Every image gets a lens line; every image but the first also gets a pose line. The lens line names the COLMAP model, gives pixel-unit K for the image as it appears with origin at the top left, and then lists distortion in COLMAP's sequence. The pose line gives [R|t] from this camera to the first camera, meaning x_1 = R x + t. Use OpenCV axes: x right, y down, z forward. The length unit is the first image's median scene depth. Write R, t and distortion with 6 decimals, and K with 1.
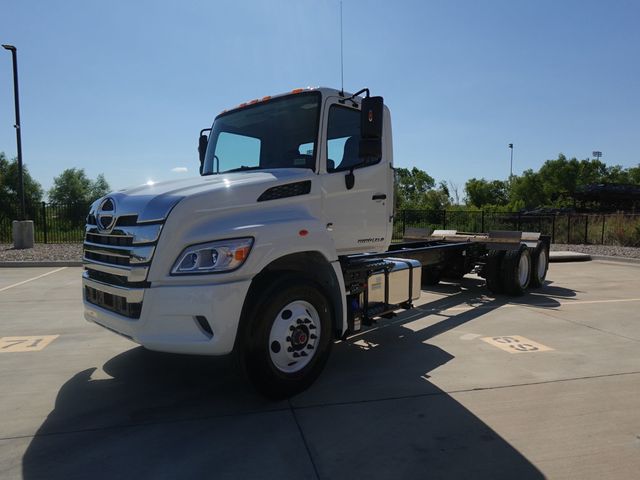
lens RADIAL K [[406.1, 0, 320.9], [0, 406.1, 241.1], [0, 0, 1]] dist [-0.005294, 0.008578]
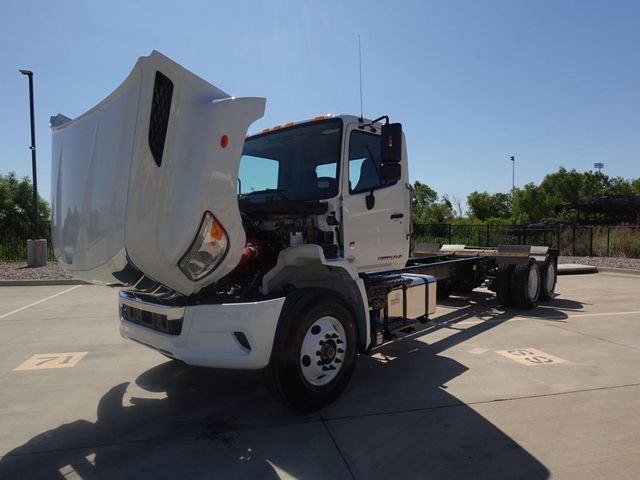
lens RADIAL K [[406.1, 0, 321.1], [0, 406.1, 241.5], [0, 0, 1]] dist [-0.005294, 0.008578]
pose [[0.999917, -0.011198, -0.006362, -0.050201], [0.010976, 0.999362, -0.033975, -0.010389], [0.006738, 0.033902, 0.999402, -0.051164]]
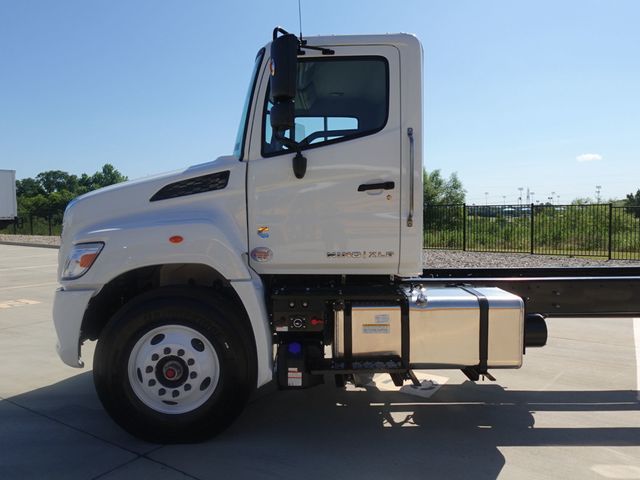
lens RADIAL K [[490.9, 0, 323.3], [0, 490.9, 240.3], [0, 0, 1]] dist [-0.006772, 0.008877]
pose [[0.686113, 0.025804, -0.727038, 0.694647], [-0.037589, 0.999293, -0.000007, -0.024123], [0.726524, 0.027333, 0.686598, 0.458998]]
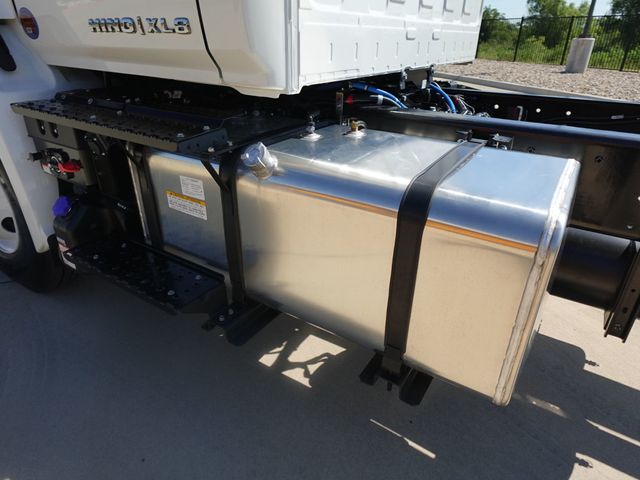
lens RADIAL K [[406.1, 0, 321.7], [0, 406.1, 240.2], [0, 0, 1]] dist [-0.005294, 0.008578]
pose [[0.158614, 0.442439, -0.882660, 0.468518], [-0.074573, 0.896792, 0.436122, -0.001537], [0.984520, -0.003352, 0.175238, 1.153487]]
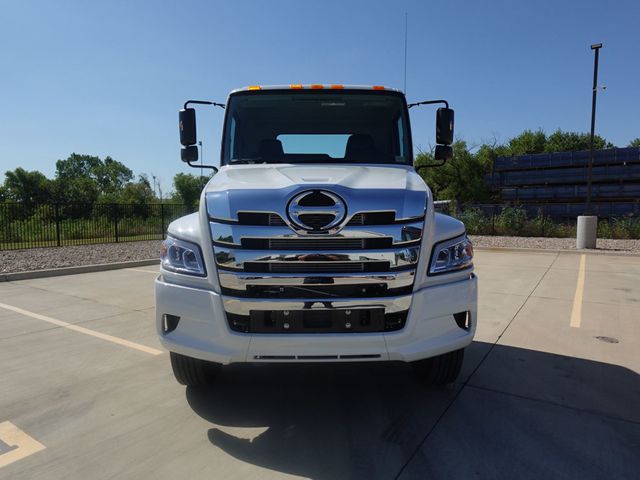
lens RADIAL K [[406.1, 0, 320.2], [0, 406.1, 241.8], [0, 0, 1]] dist [-0.005294, 0.008578]
pose [[0.739271, -0.058526, 0.670860, -0.879917], [0.047586, 0.998266, 0.034650, -0.028731], [-0.671725, 0.006308, 0.740774, 0.354468]]
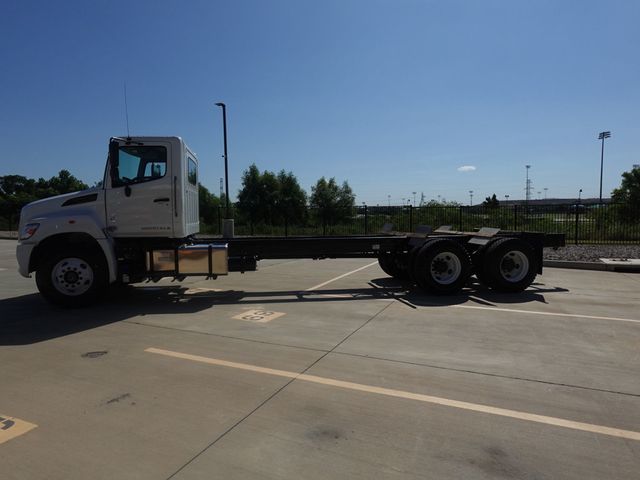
lens RADIAL K [[406.1, 0, 317.9], [0, 406.1, 241.4], [0, 0, 1]] dist [-0.005294, 0.008578]
pose [[0.781471, 0.028537, -0.623289, 1.682858], [-0.027009, 0.999564, 0.011902, 0.012952], [0.623357, 0.007533, 0.781901, 0.194241]]
